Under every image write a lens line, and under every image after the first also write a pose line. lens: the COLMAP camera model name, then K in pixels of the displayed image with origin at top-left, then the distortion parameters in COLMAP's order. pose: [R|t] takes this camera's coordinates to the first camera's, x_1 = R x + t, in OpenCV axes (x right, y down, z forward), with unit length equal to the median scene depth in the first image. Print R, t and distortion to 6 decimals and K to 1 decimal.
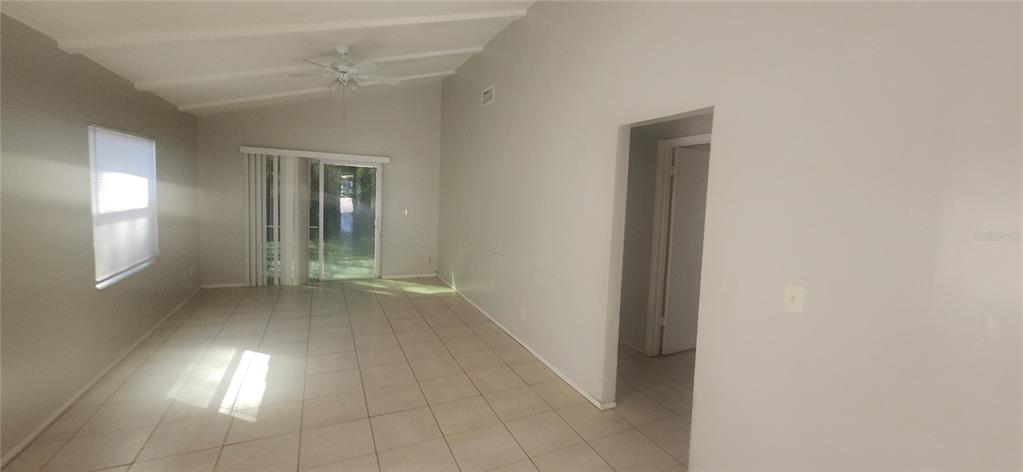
lens RADIAL K [[400.5, 0, 516.0], [0, 400.5, 230.8], [0, 0, 1]] dist [0.001963, -0.003414]
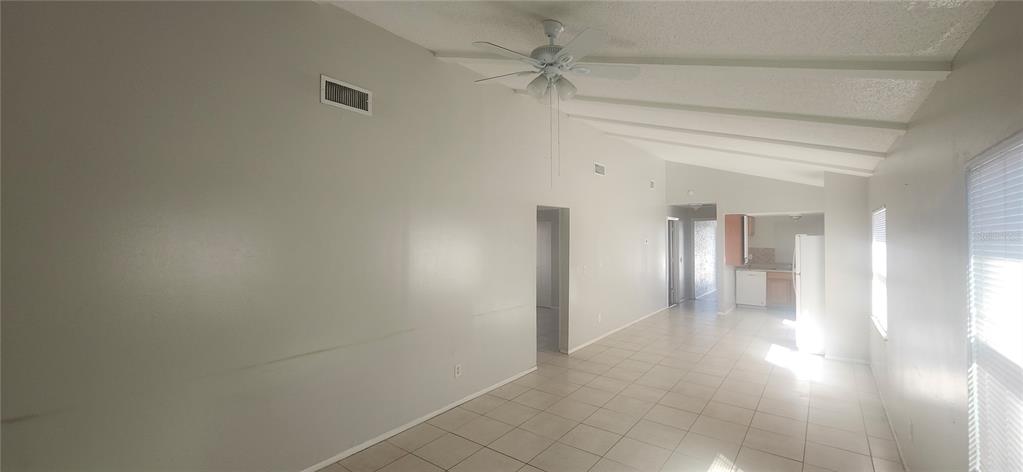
lens RADIAL K [[400.5, 0, 516.0], [0, 400.5, 230.8], [0, 0, 1]] dist [0.001963, -0.003414]
pose [[-0.448495, -0.037447, 0.893000, -1.372550], [0.068820, 0.994709, 0.076275, -0.285889], [-0.891132, 0.095665, -0.443545, 1.939943]]
